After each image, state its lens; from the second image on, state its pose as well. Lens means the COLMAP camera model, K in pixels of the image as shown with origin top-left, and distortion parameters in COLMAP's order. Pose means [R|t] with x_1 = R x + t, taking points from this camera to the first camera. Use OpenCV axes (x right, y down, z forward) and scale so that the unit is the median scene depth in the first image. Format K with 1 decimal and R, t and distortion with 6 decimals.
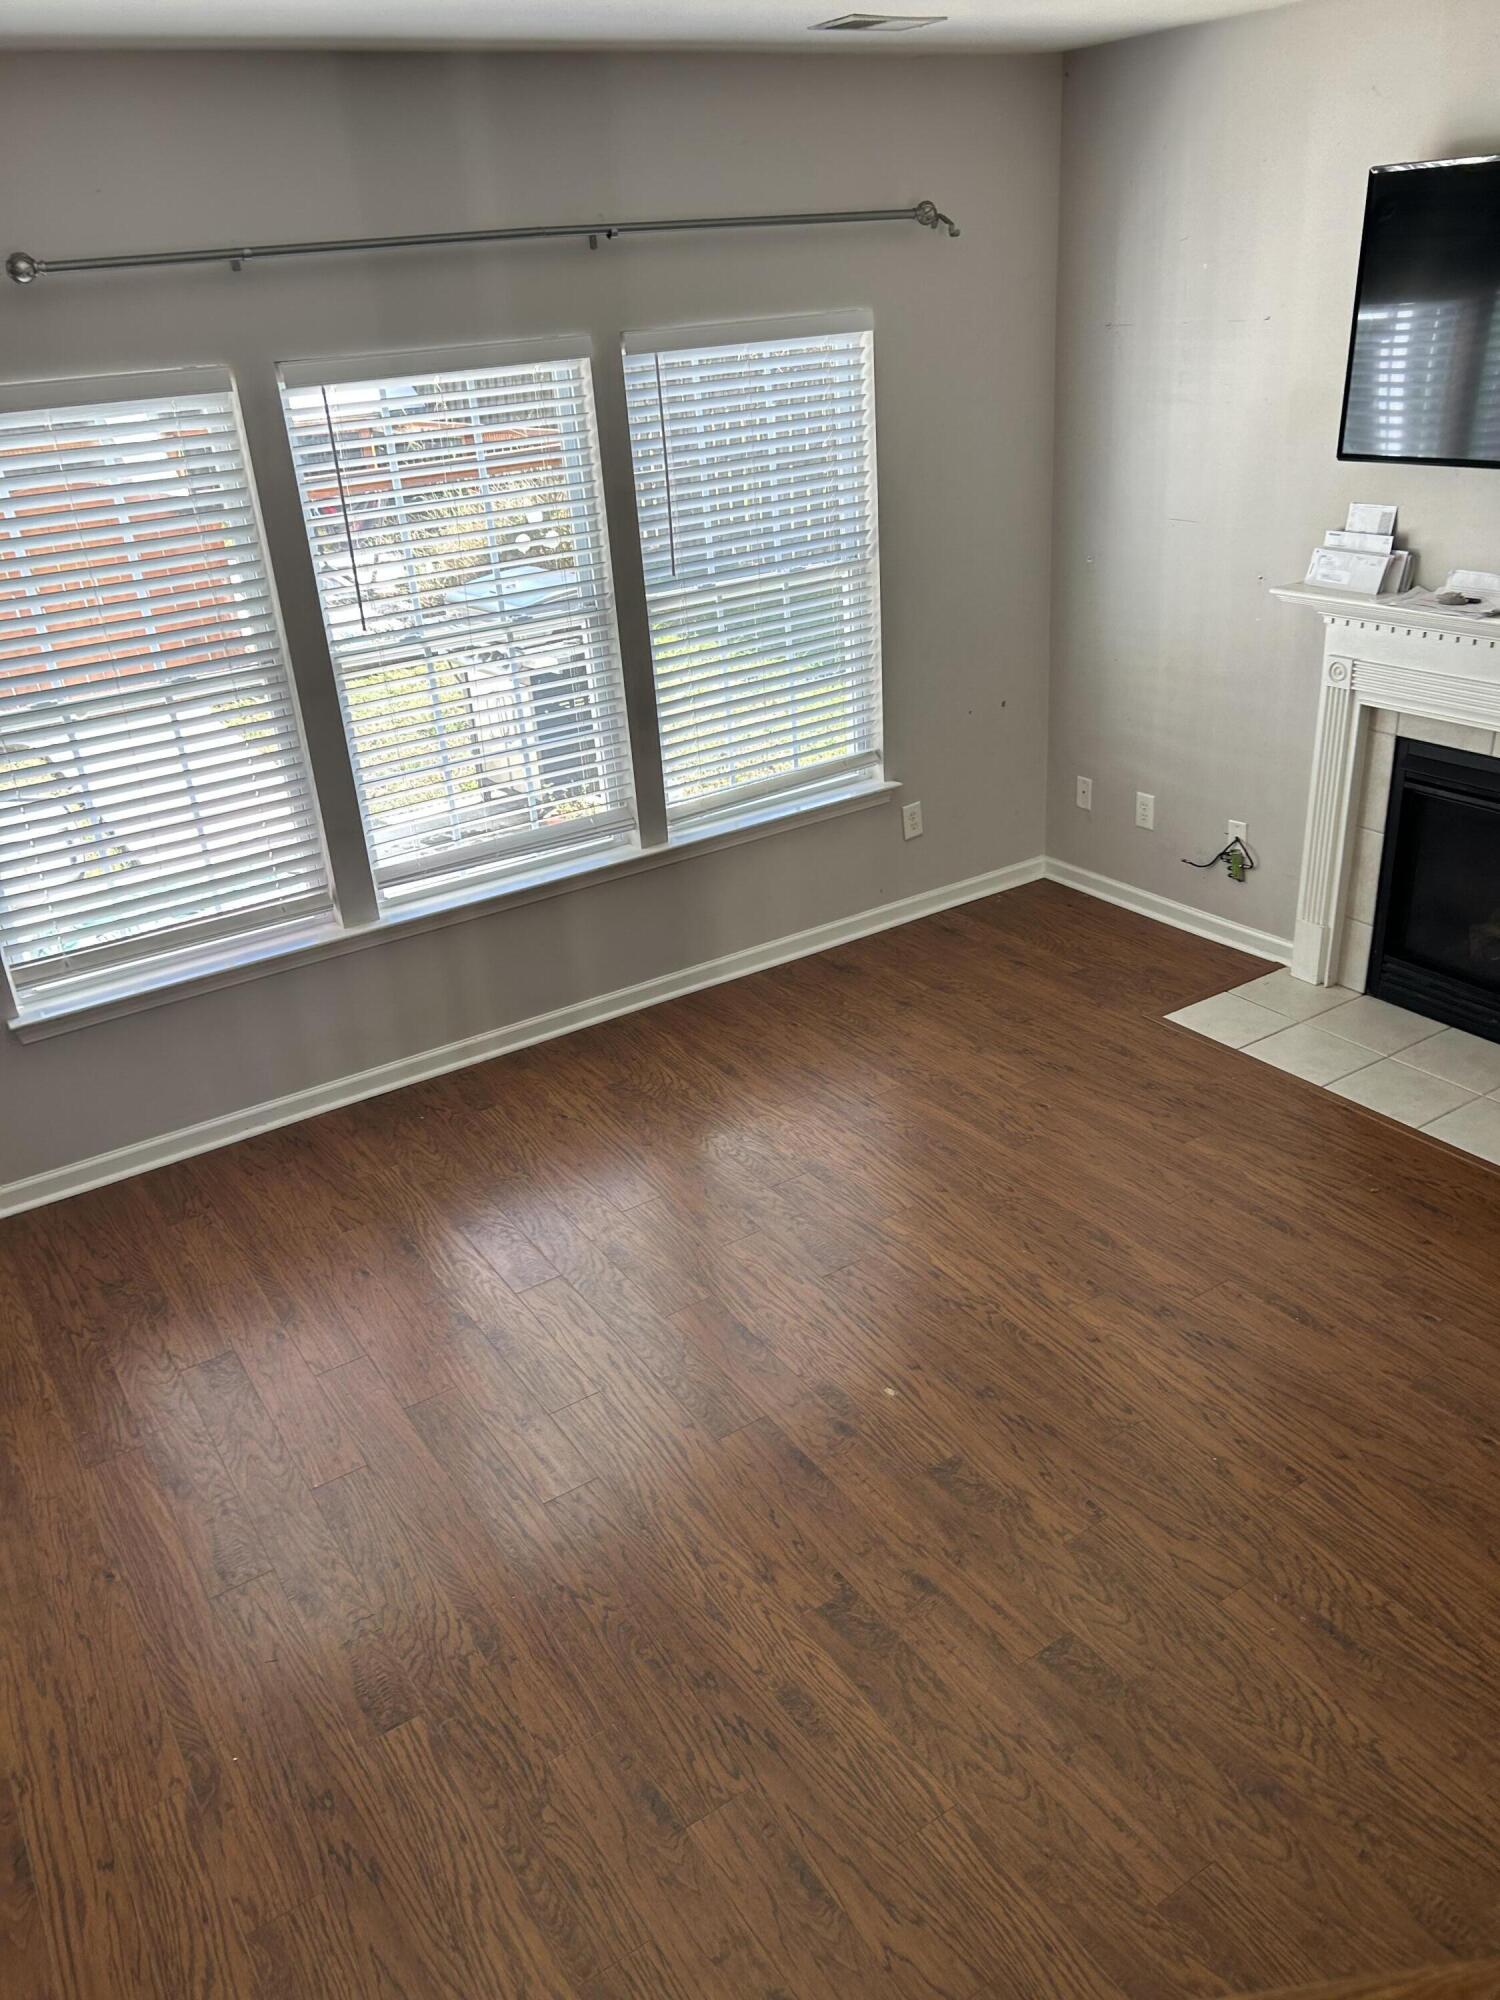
lens RADIAL K [[1502.8, 0, 740.7], [0, 1502.8, 984.0], [0, 0, 1]] dist [0.015249, -0.017641]
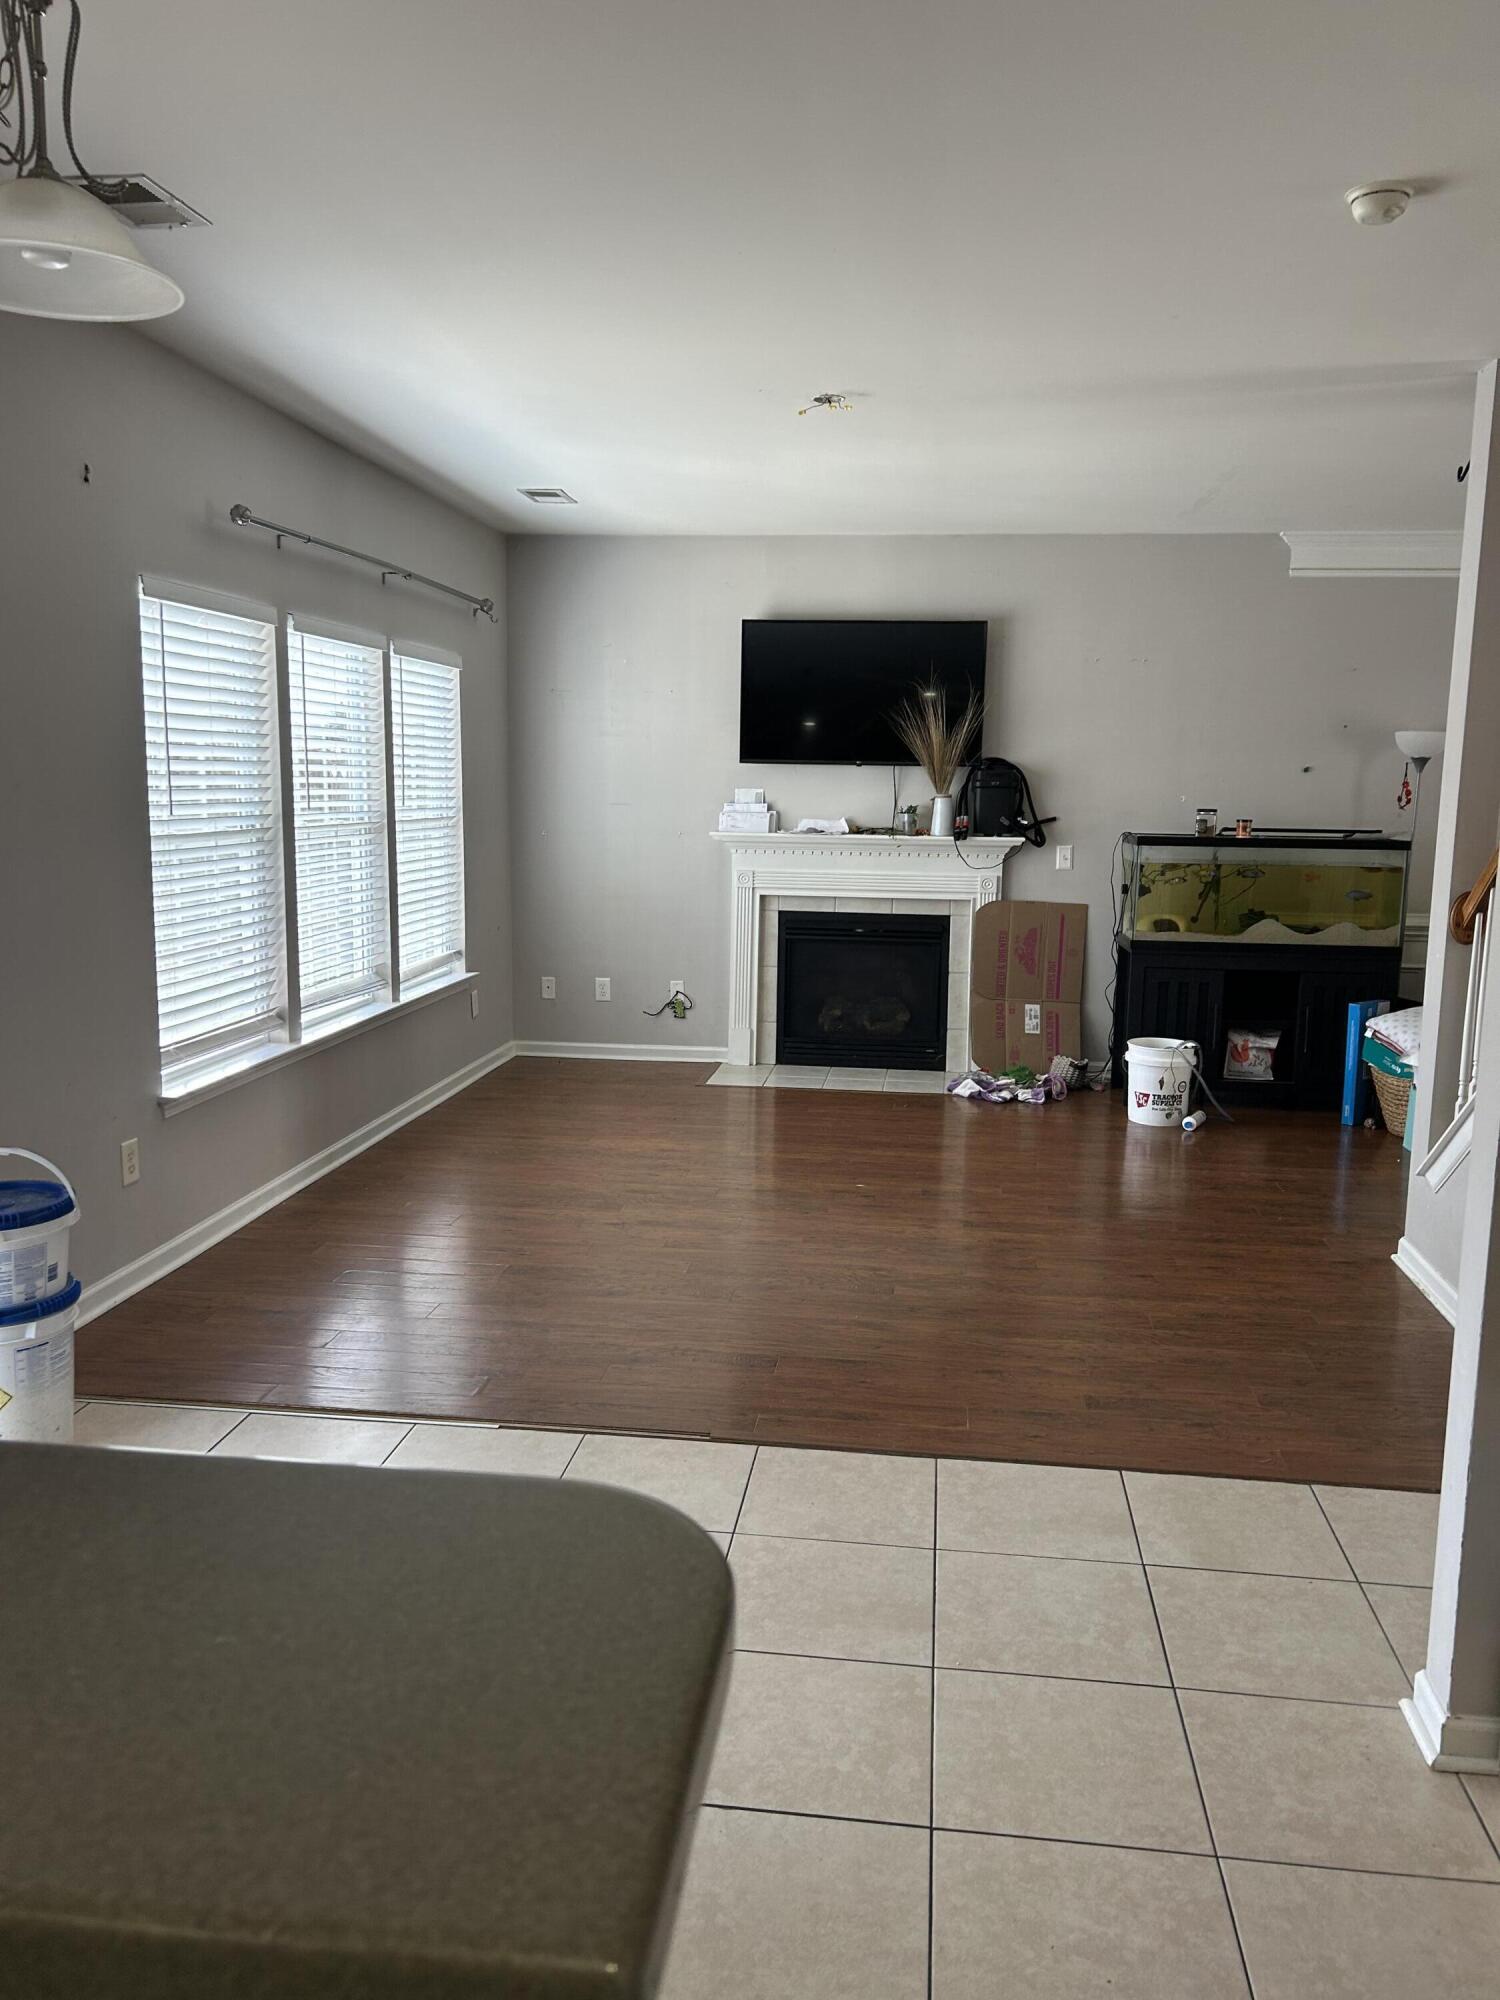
lens RADIAL K [[1502.8, 0, 763.2], [0, 1502.8, 1009.1], [0, 0, 1]] dist [0.015249, -0.017641]
pose [[0.625143, -0.032418, 0.779837, -0.883702], [0.267085, 0.947704, -0.174708, 0.230418], [-0.733391, 0.317500, 0.601109, -0.028972]]
